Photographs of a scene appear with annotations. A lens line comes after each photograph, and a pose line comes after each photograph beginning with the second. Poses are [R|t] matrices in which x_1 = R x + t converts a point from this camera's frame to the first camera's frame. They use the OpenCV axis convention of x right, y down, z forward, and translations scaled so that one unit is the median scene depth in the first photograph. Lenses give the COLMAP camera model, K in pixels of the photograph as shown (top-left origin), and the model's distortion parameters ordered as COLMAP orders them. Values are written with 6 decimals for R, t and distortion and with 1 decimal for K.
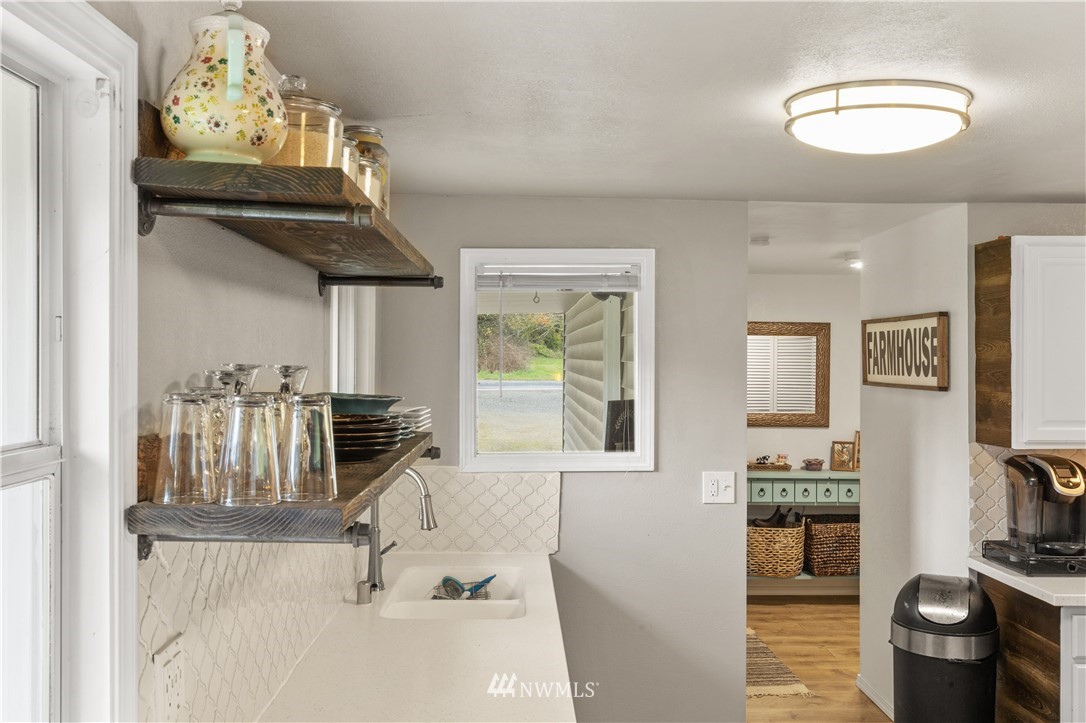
lens RADIAL K [[1021.6, 0, 540.3], [0, 1021.6, 361.4], [0, 0, 1]] dist [0.016225, 0.000000]
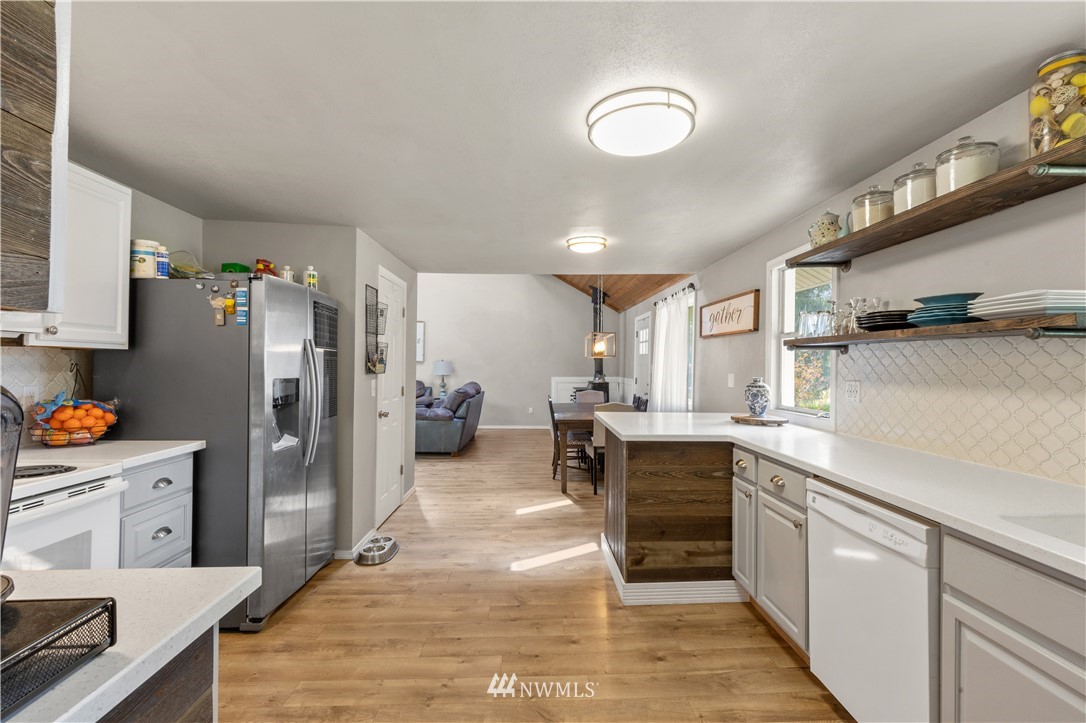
lens RADIAL K [[490.2, 0, 540.6], [0, 490.2, 365.6], [0, 0, 1]] dist [0.005514, -0.002218]
pose [[-0.999903, -0.013774, -0.002081, 0.286672], [-0.013774, 0.999905, -0.000261, 0.092226], [0.002085, -0.000232, -0.999998, 1.066935]]
